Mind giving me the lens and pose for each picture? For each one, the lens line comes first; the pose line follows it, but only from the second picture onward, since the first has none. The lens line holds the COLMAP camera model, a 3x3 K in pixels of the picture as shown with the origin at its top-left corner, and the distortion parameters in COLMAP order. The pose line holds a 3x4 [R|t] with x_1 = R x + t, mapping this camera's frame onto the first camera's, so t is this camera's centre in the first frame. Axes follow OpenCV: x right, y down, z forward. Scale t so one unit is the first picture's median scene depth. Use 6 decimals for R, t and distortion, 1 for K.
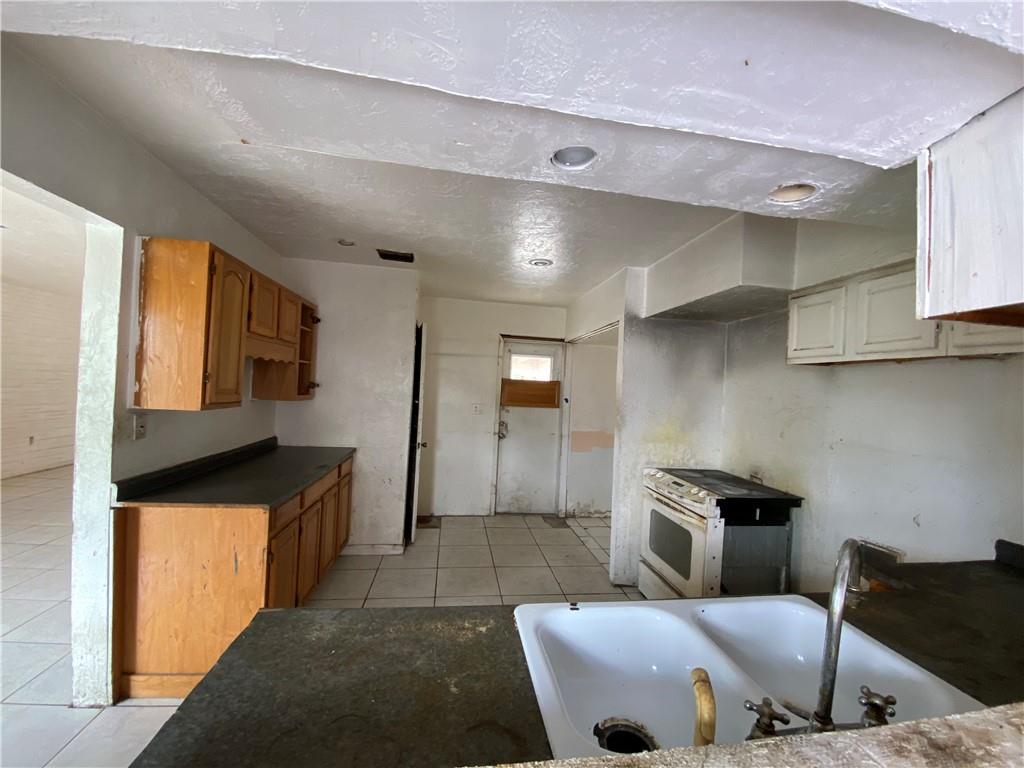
lens RADIAL K [[414.3, 0, 517.2], [0, 414.3, 381.9], [0, 0, 1]] dist [-0.000642, -0.006618]
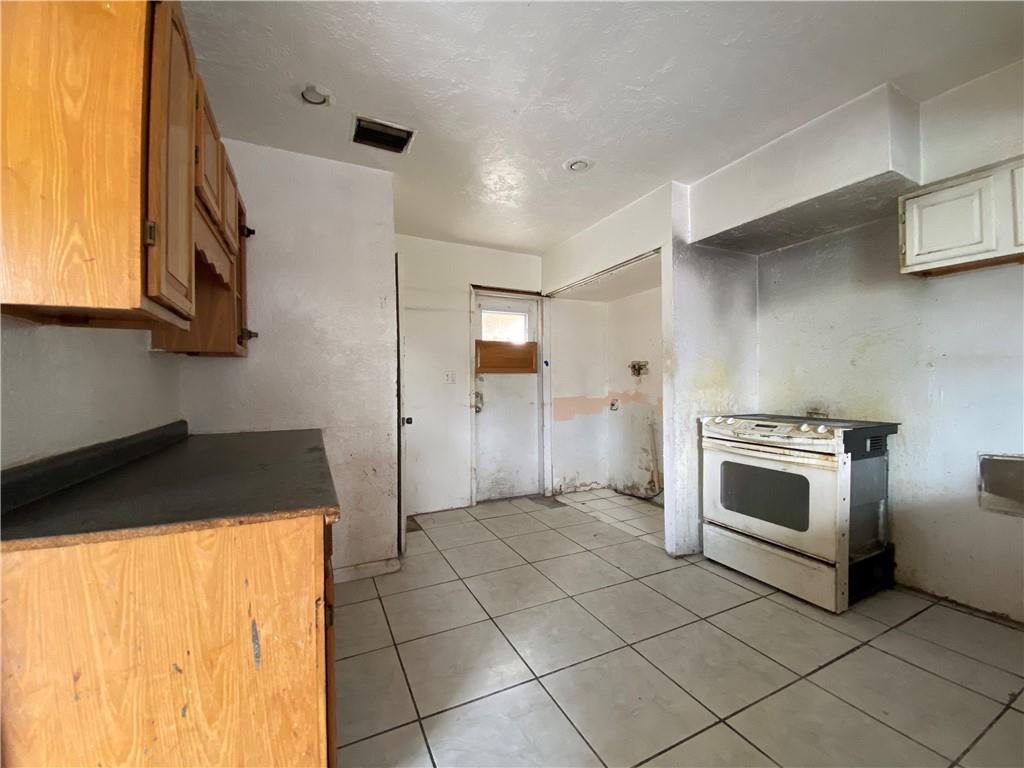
lens RADIAL K [[414.3, 0, 515.2], [0, 414.3, 384.9], [0, 0, 1]] dist [-0.000642, -0.006618]
pose [[0.953946, -0.061208, 0.293666, -0.298443], [0.054057, 0.998012, 0.032415, 0.086673], [-0.295067, -0.015048, 0.955358, 0.273187]]
